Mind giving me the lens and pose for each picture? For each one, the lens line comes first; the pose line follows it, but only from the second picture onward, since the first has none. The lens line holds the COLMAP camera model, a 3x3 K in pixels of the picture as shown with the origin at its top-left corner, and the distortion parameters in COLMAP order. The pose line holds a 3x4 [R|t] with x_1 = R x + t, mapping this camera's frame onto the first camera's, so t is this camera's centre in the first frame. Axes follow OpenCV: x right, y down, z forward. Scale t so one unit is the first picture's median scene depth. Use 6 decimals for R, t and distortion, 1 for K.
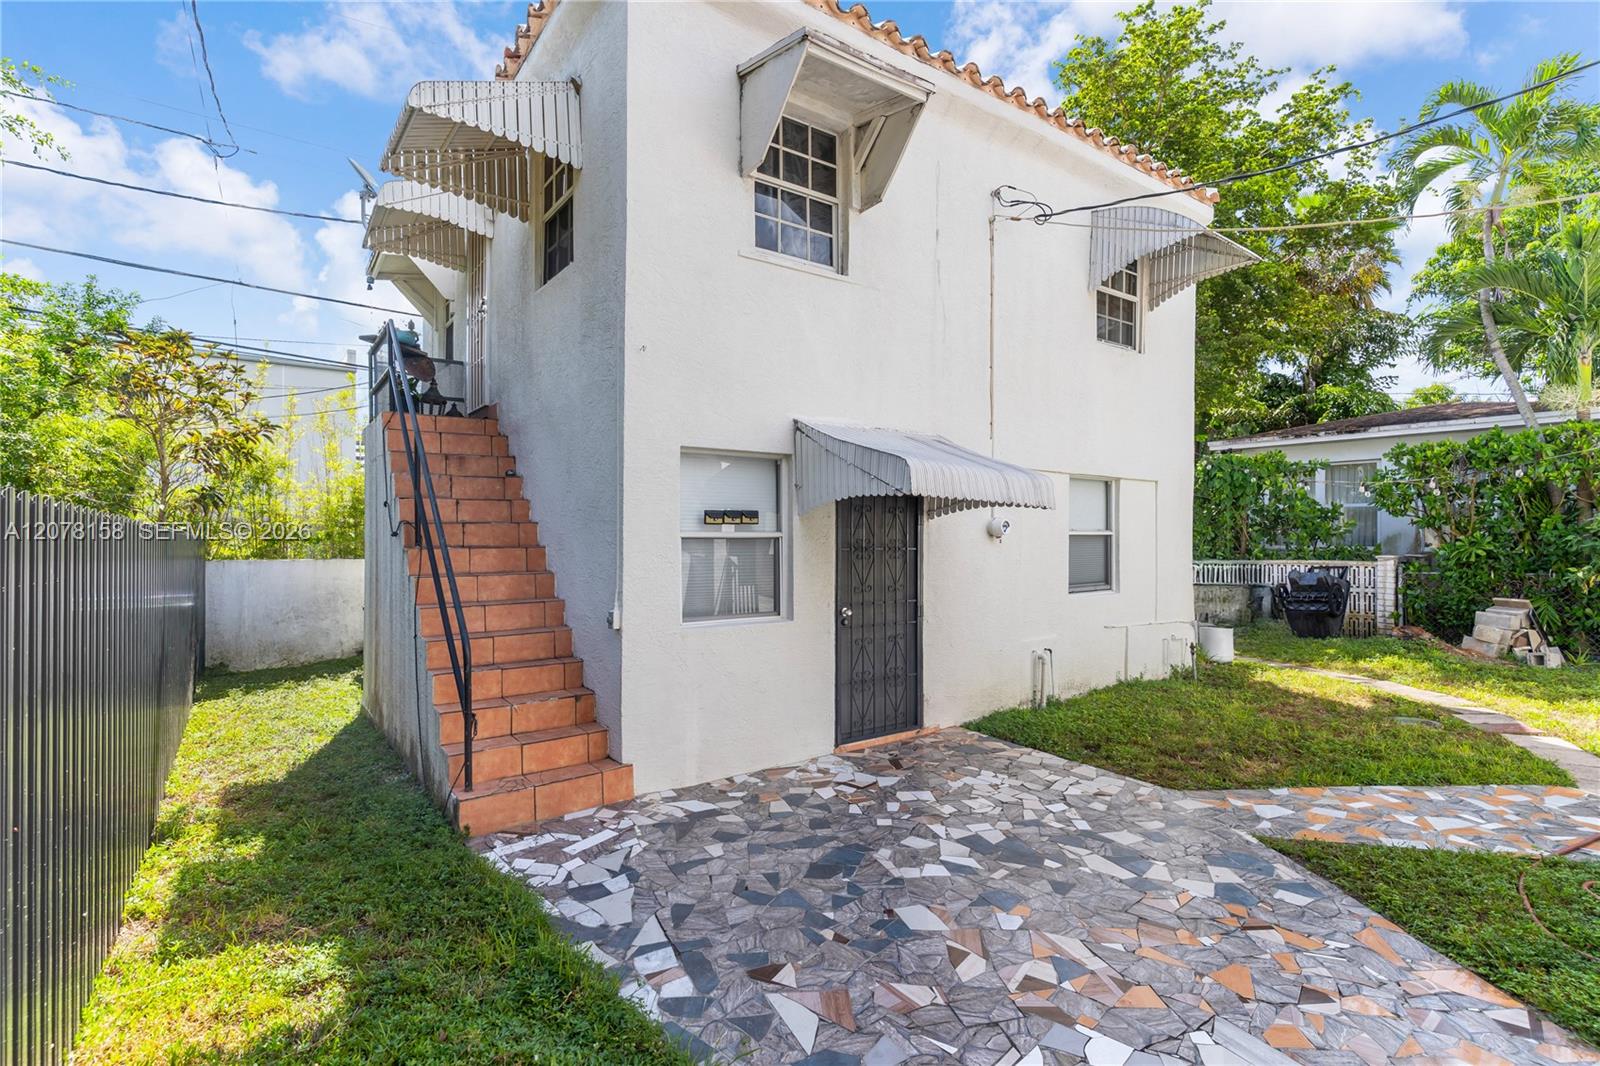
lens RADIAL K [[778.2, 0, 800.2], [0, 778.2, 532.7], [0, 0, 1]] dist [0.004428, -0.002060]
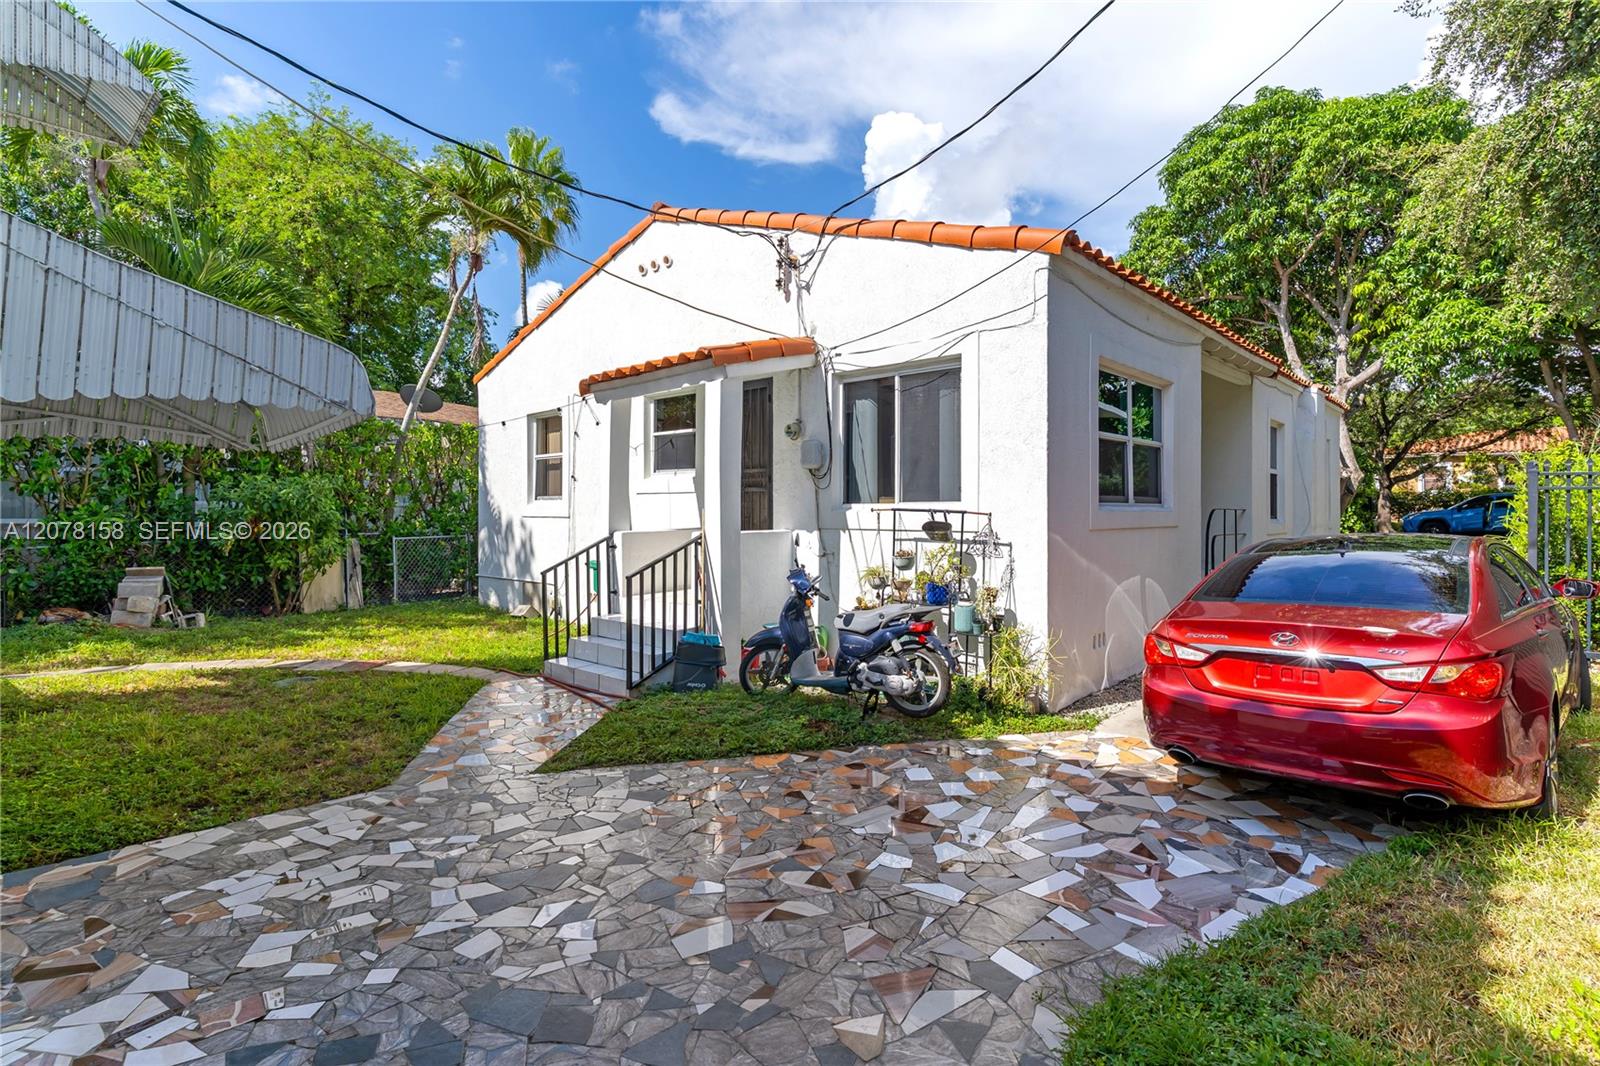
lens RADIAL K [[778.2, 0, 800.5], [0, 778.2, 519.7], [0, 0, 1]] dist [0.004428, -0.002060]
pose [[-0.192267, -0.014225, 0.981239, -0.480725], [0.000000, 0.999895, 0.014496, 0.017470], [-0.981343, 0.002787, -0.192247, 0.734399]]
